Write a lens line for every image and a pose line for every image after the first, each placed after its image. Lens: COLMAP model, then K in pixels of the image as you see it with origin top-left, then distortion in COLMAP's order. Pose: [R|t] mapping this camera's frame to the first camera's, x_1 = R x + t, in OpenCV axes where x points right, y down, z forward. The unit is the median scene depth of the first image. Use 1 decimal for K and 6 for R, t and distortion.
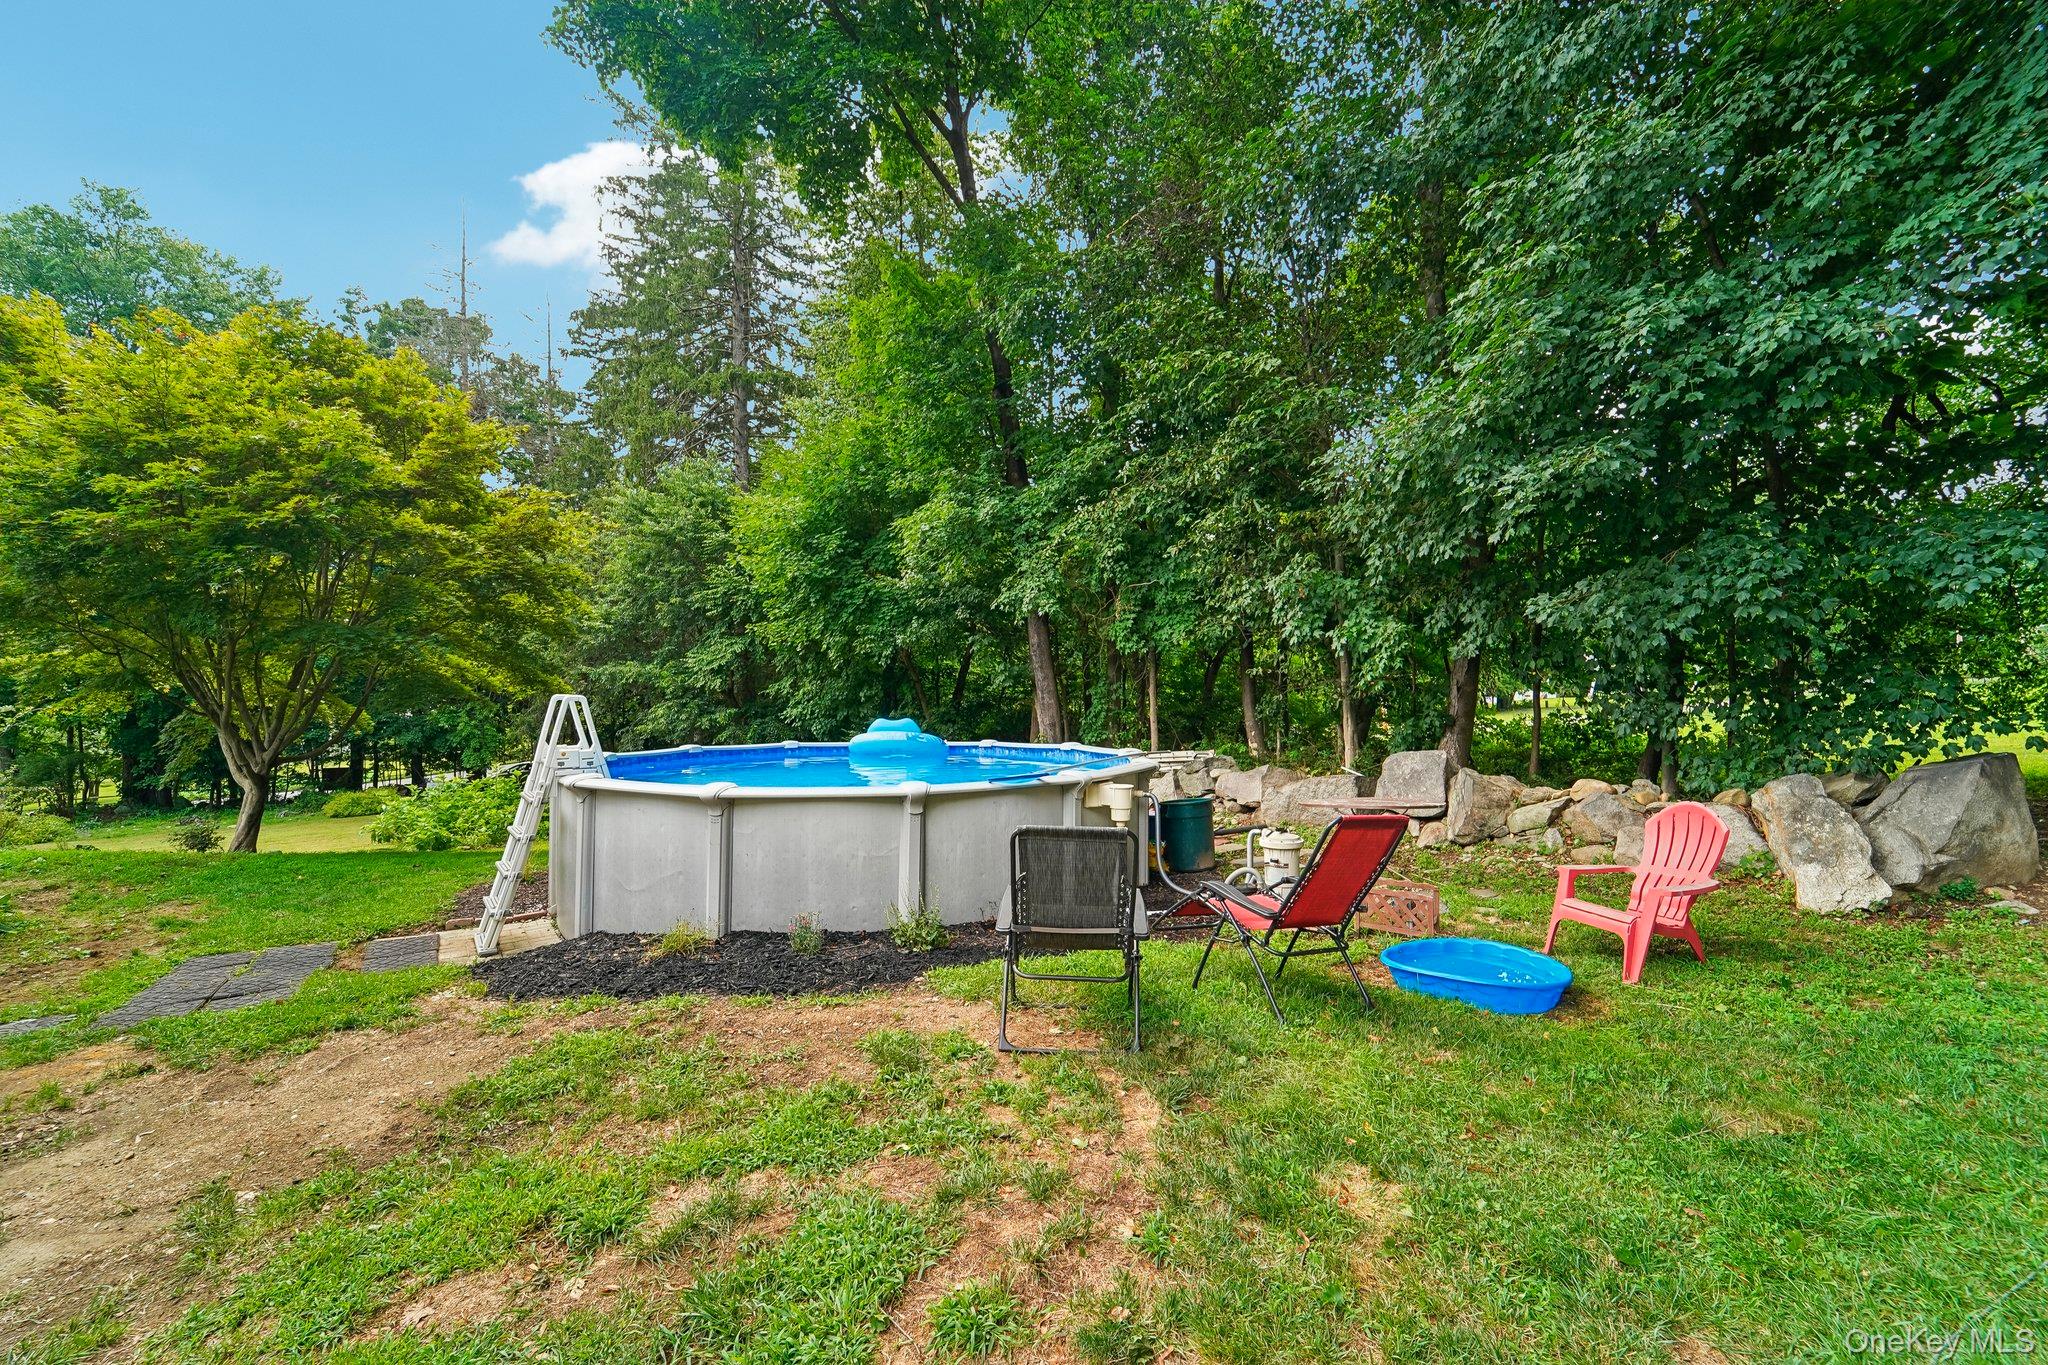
lens RADIAL K [[852.8, 0, 1023.7], [0, 852.8, 685.2], [0, 0, 1]] dist [-0.018456, 0.001940]
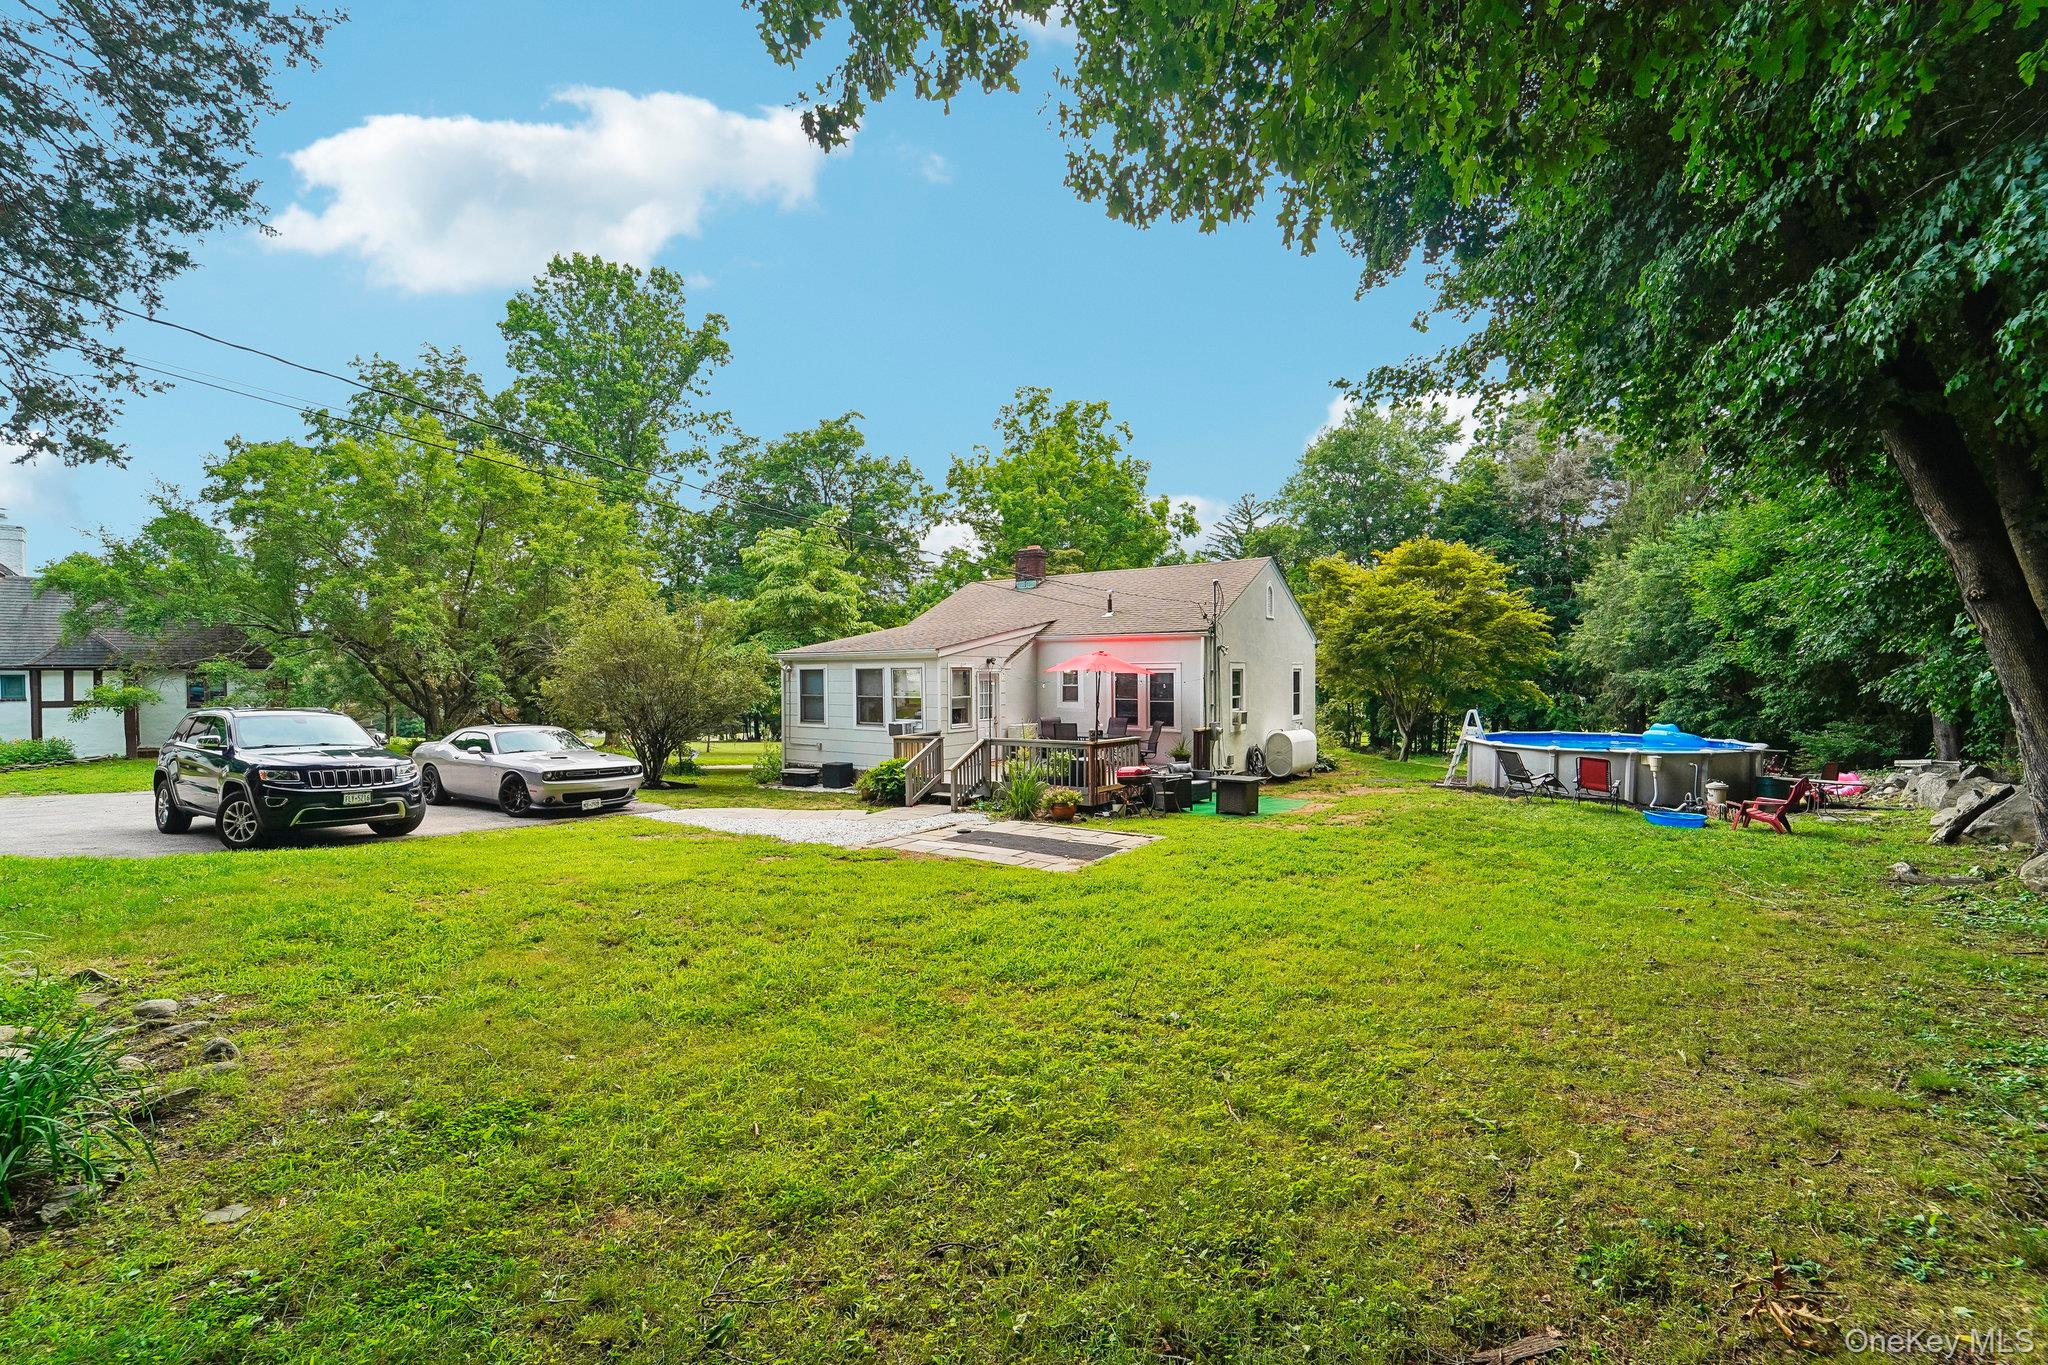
lens RADIAL K [[852.8, 0, 1022.6], [0, 852.8, 680.5], [0, 0, 1]] dist [-0.018456, 0.001940]
pose [[0.348248, 0.010861, -0.937340, 1.042970], [0.010393, 0.999827, 0.015447, -0.094544], [0.937345, -0.015122, 0.348075, -0.930148]]
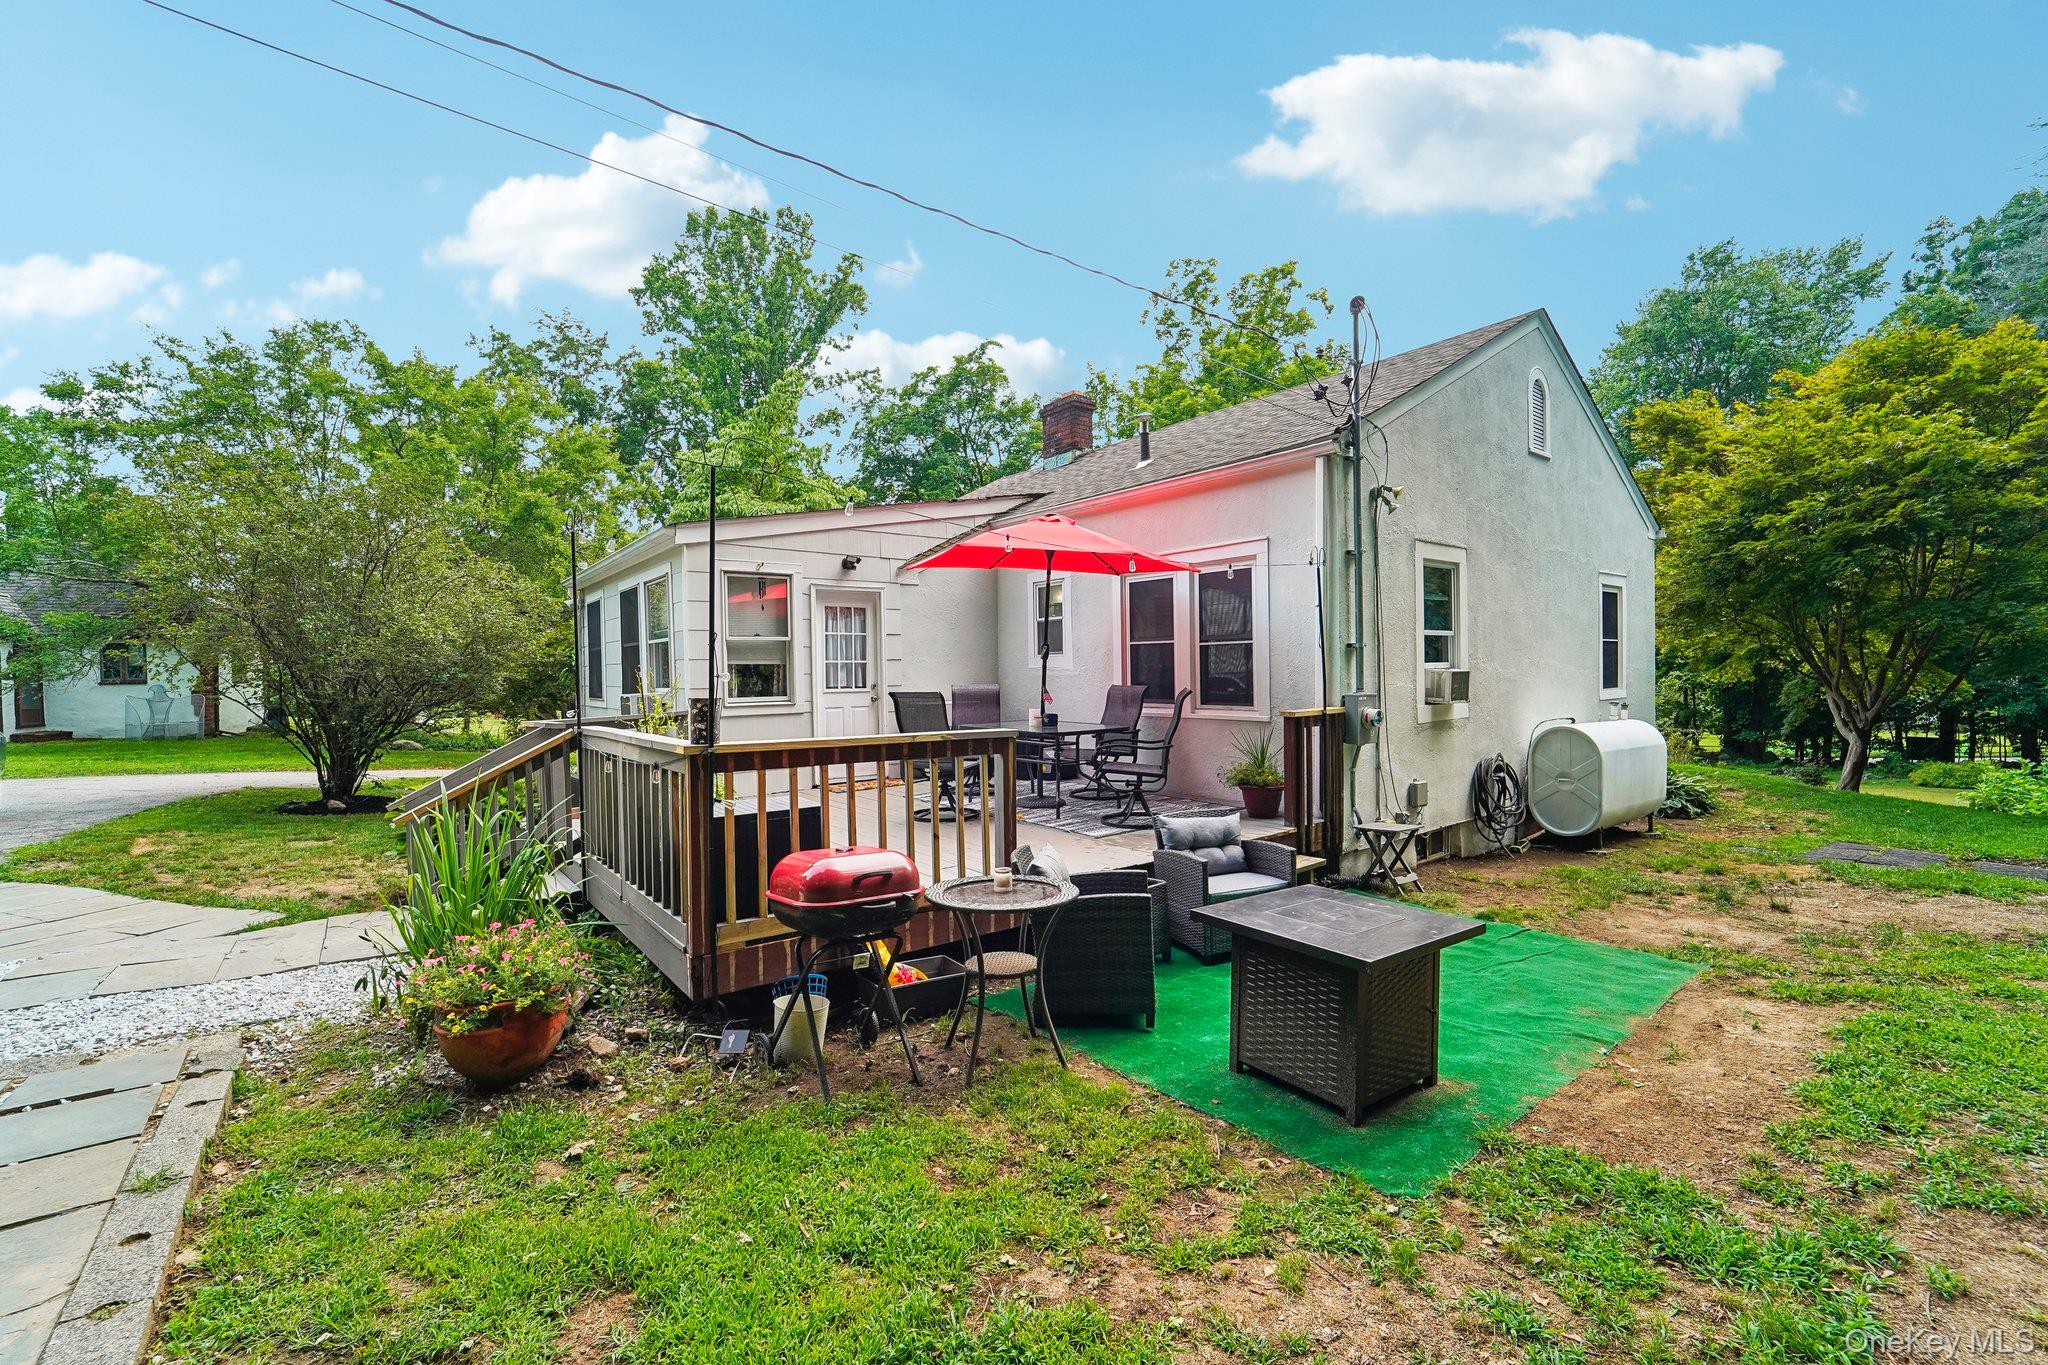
lens RADIAL K [[852.8, 0, 1018.3], [0, 852.8, 680.1], [0, 0, 1]] dist [-0.018456, 0.001940]
pose [[0.066575, 0.014780, -0.997672, 0.209008], [0.019789, 0.999674, 0.016131, -0.008339], [0.997585, -0.020817, 0.066260, -0.288267]]
